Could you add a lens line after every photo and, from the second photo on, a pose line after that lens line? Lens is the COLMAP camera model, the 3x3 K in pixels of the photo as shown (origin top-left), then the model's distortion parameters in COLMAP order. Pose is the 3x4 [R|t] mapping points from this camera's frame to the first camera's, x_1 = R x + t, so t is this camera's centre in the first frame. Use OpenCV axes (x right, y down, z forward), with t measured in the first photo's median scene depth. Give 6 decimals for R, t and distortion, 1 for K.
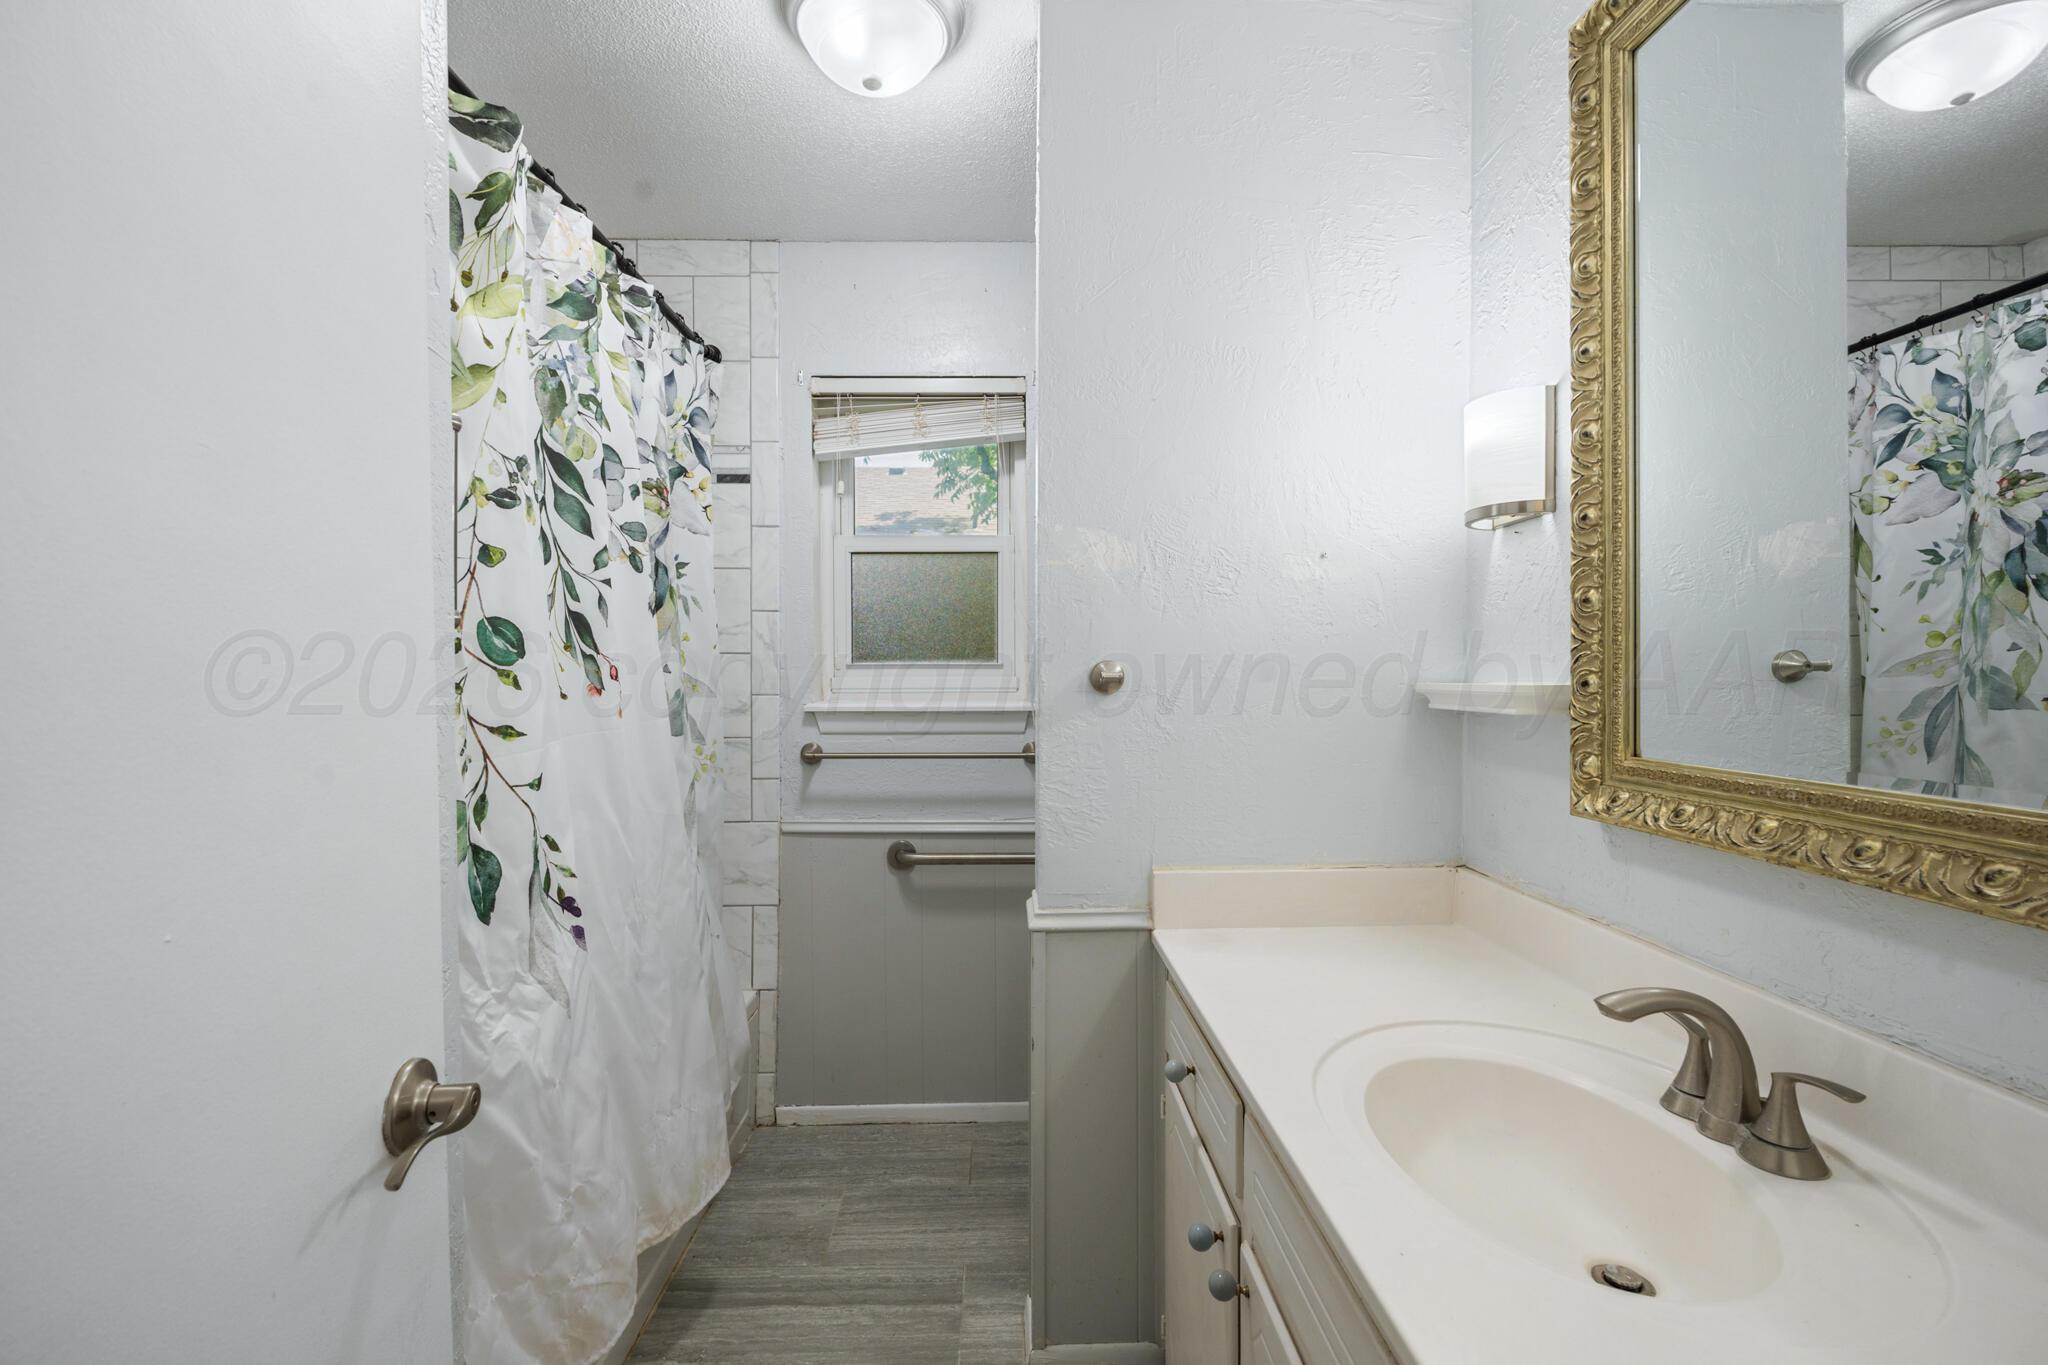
lens RADIAL K [[916.1, 0, 1026.2], [0, 916.1, 686.0], [0, 0, 1]] dist [-0.003414, -0.001378]
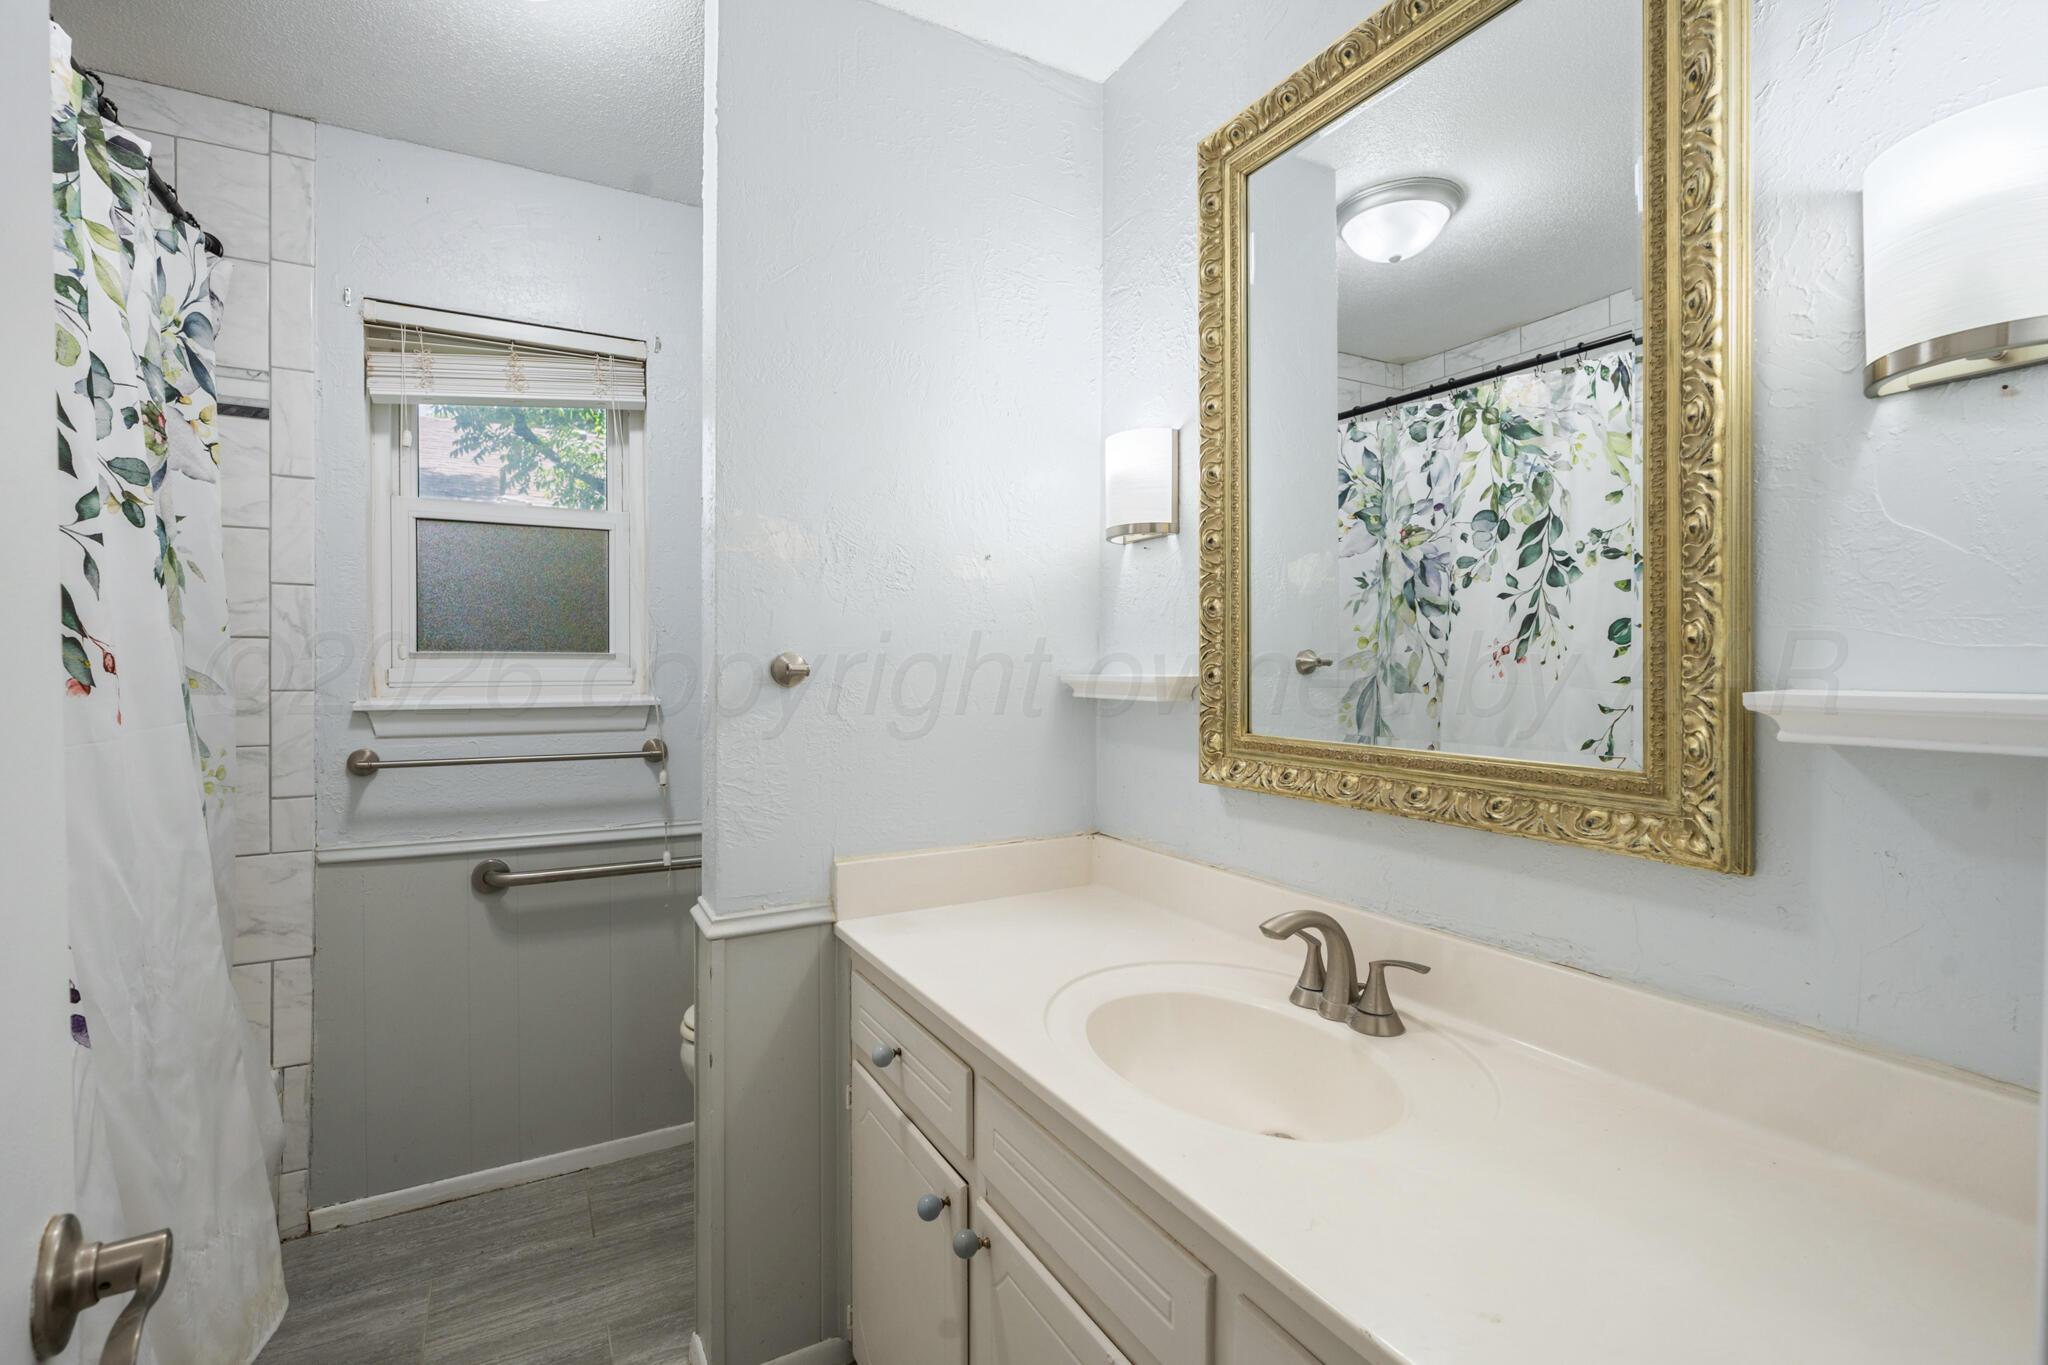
lens RADIAL K [[916.1, 0, 1031.1], [0, 916.1, 672.1], [0, 0, 1]] dist [-0.003414, -0.001378]
pose [[0.885066, -0.000023, 0.465465, -0.128787], [0.002552, 0.999985, -0.004803, -0.001384], [-0.465458, 0.005439, 0.885053, 0.013522]]
